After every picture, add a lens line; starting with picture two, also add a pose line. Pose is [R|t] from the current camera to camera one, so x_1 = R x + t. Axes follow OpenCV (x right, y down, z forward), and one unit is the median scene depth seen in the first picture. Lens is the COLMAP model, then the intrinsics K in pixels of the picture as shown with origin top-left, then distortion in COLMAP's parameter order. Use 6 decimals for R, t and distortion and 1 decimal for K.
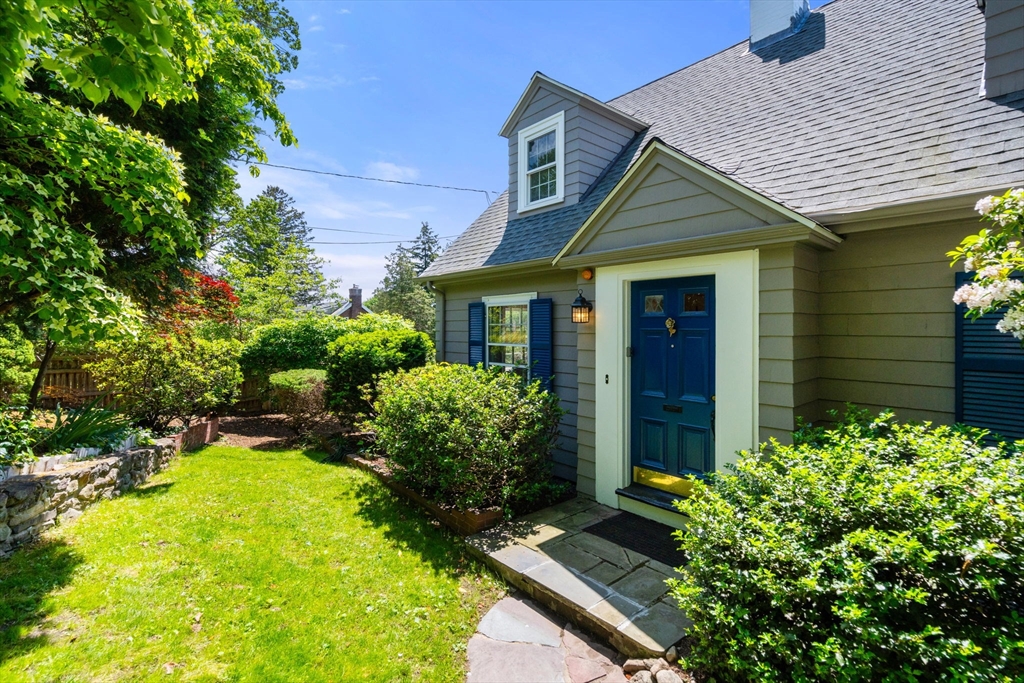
lens RADIAL K [[470.7, 0, 509.2], [0, 470.7, 336.7], [0, 0, 1]] dist [-0.000460, 0.000080]
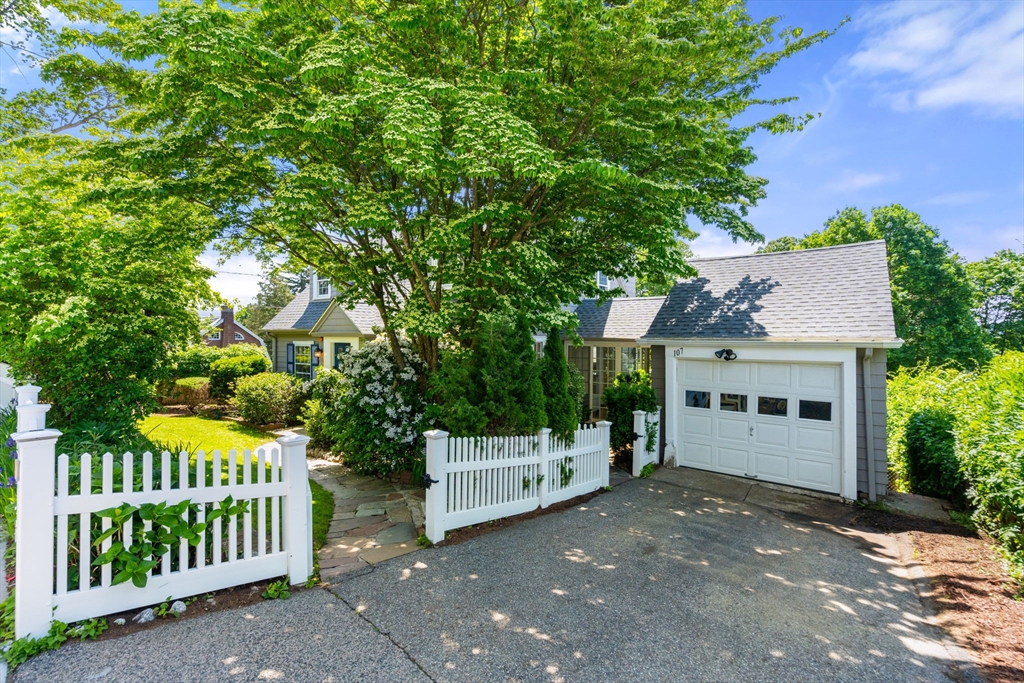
lens RADIAL K [[470.7, 0, 509.2], [0, 470.7, 336.7], [0, 0, 1]] dist [-0.000460, 0.000080]
pose [[0.974914, -0.000394, 0.222579, 0.430783], [0.004288, 0.999846, -0.017009, -0.065662], [-0.222538, 0.017537, 0.974766, -1.312384]]
